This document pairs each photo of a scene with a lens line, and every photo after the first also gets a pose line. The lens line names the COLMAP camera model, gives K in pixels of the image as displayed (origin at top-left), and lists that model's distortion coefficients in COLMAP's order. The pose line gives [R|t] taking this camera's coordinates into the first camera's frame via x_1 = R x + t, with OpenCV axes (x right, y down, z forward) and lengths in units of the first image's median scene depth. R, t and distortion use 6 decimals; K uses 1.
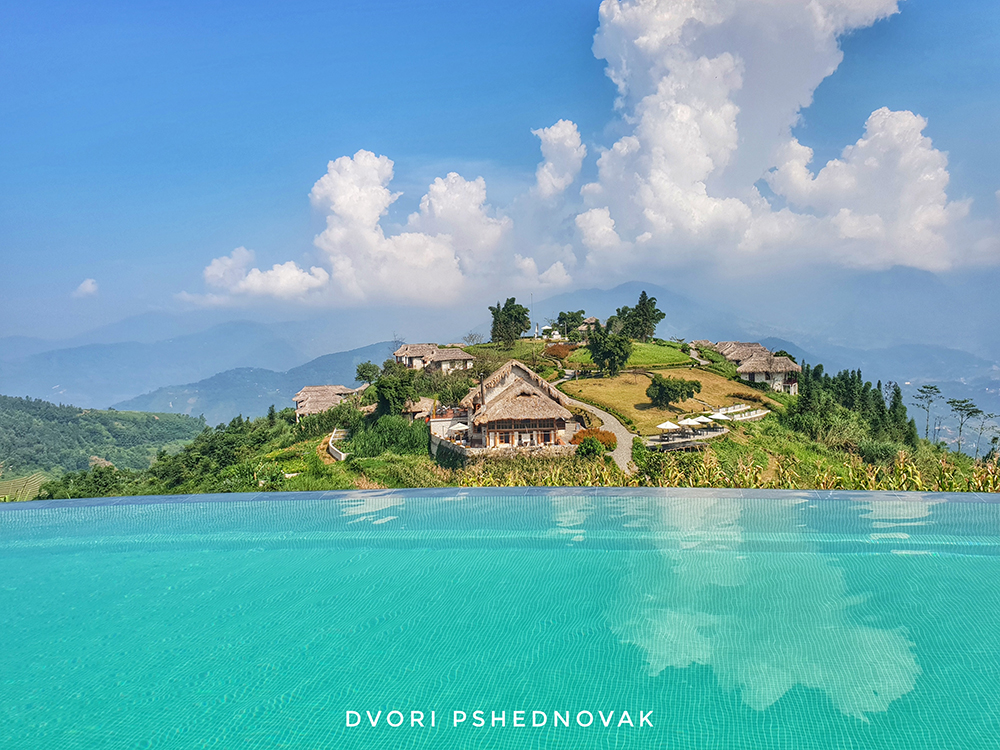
lens RADIAL K [[785.3, 0, 516.8], [0, 785.3, 372.8], [0, 0, 1]] dist [0.089050, -0.170237]
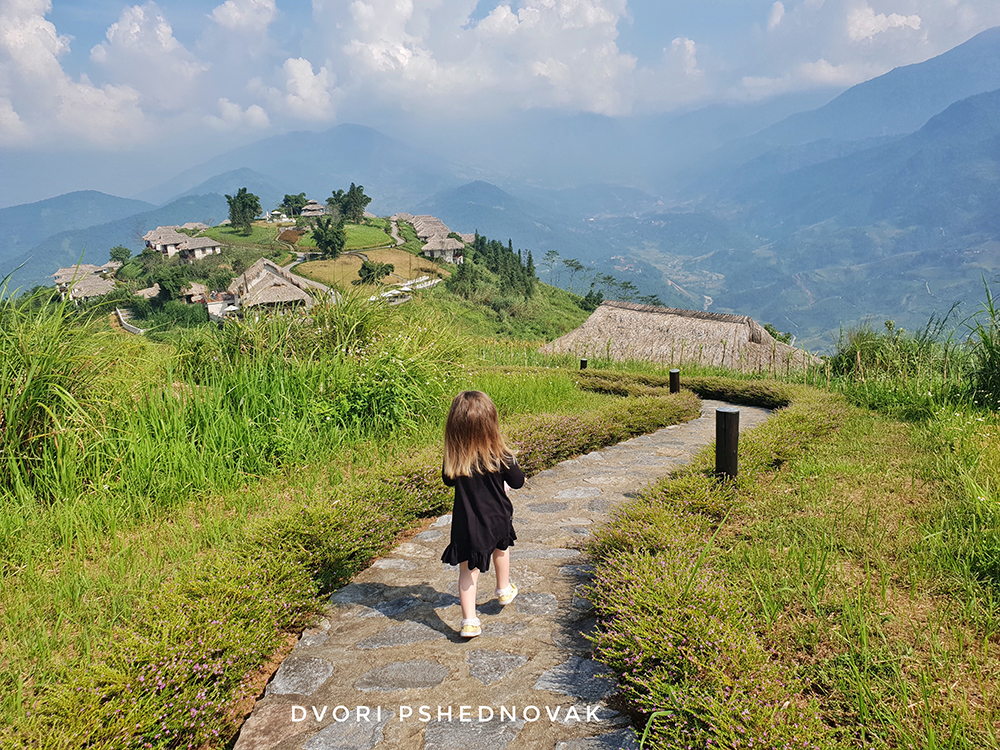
lens RADIAL K [[785.3, 0, 516.8], [0, 785.3, 372.8], [0, 0, 1]] dist [0.089050, -0.170237]
pose [[0.940096, -0.095603, 0.327231, -0.048990], [0.026455, 0.977437, 0.209564, -0.080320], [-0.339882, -0.188354, 0.921414, -0.424573]]
